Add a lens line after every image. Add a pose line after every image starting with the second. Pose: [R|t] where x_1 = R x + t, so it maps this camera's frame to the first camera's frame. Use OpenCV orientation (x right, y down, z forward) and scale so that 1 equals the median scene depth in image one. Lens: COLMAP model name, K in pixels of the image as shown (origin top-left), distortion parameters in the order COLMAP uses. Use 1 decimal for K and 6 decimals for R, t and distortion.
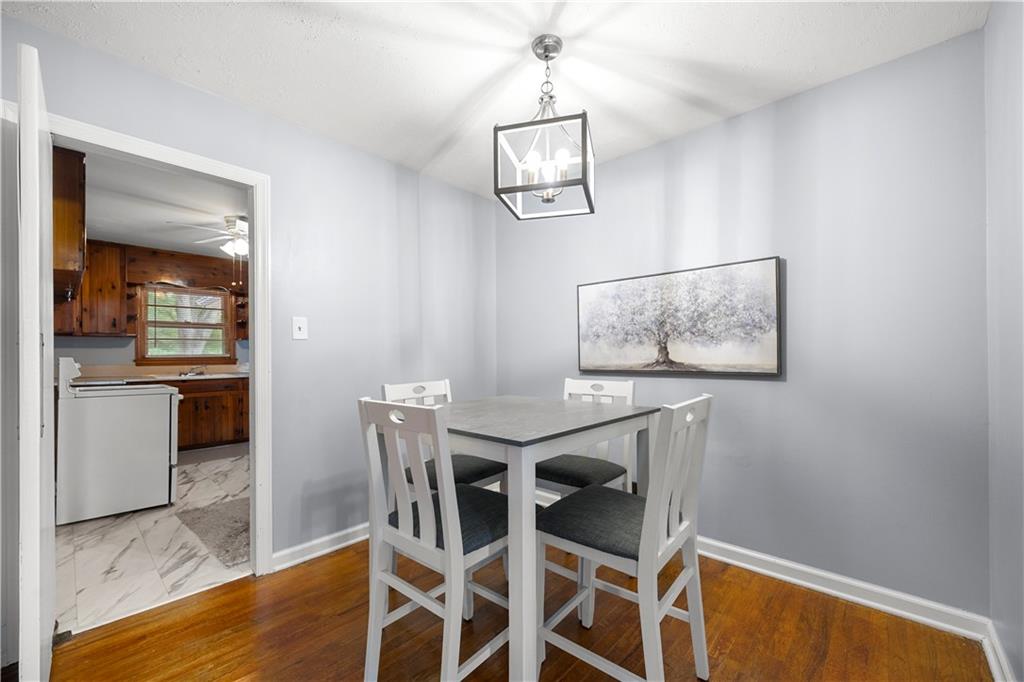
lens RADIAL K [[407.7, 0, 515.3], [0, 407.7, 353.7], [0, 0, 1]] dist [-0.000003, -0.000006]
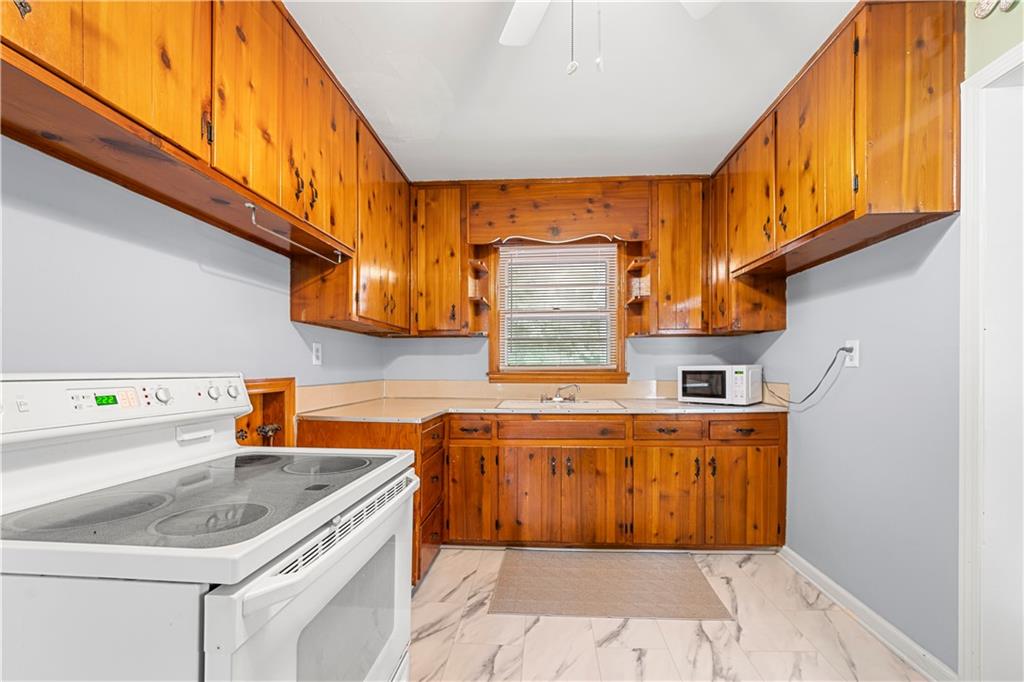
lens RADIAL K [[427.0, 0, 514.4], [0, 427.0, 370.0], [0, 0, 1]] dist [-0.000084, -0.000005]
pose [[0.609674, 0.010424, -0.792584, -0.387640], [0.000224, 0.999911, 0.013323, 0.001937], [0.792652, -0.008300, 0.609618, 0.631164]]
